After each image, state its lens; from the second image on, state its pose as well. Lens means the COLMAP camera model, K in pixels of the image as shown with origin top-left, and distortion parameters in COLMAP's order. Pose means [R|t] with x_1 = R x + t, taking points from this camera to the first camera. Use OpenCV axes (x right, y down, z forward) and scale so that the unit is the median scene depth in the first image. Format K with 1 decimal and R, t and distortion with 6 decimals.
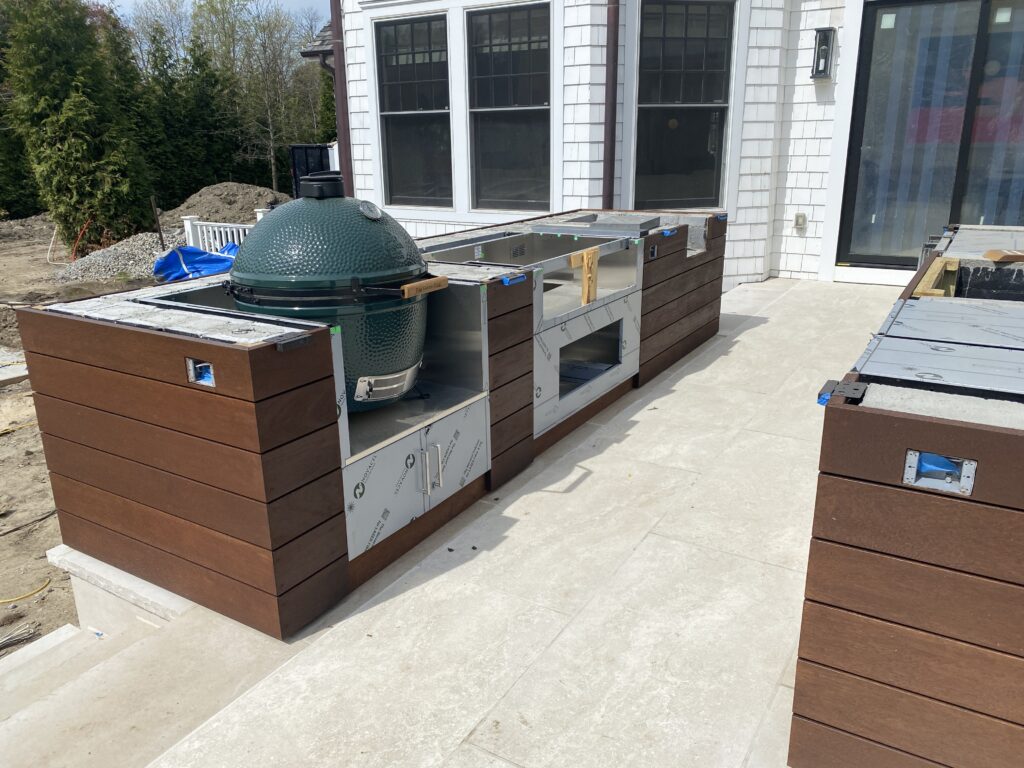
lens RADIAL K [[788.6, 0, 509.4], [0, 788.6, 381.6], [0, 0, 1]] dist [0.036841, -0.019960]
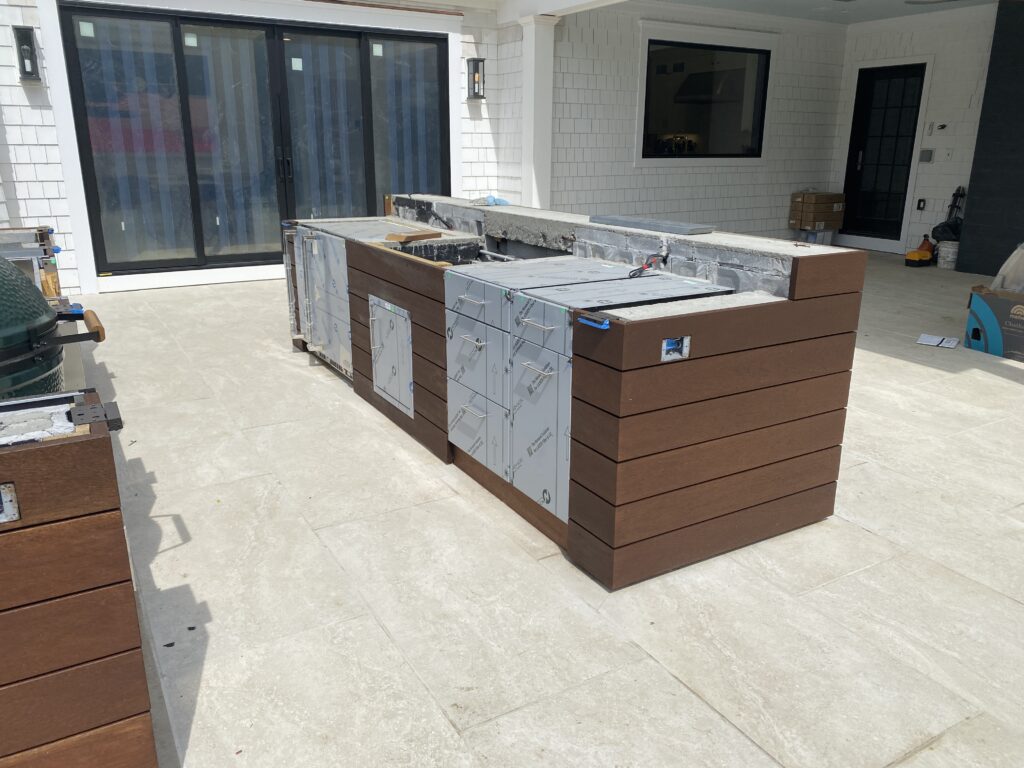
lens RADIAL K [[788.6, 0, 507.8], [0, 788.6, 381.4], [0, 0, 1]] dist [0.036841, -0.019960]
pose [[0.468868, -0.243774, 0.848962, -0.432432], [0.254376, 0.957705, 0.134511, -0.053890], [-0.845846, 0.152888, 0.511048, 0.200424]]
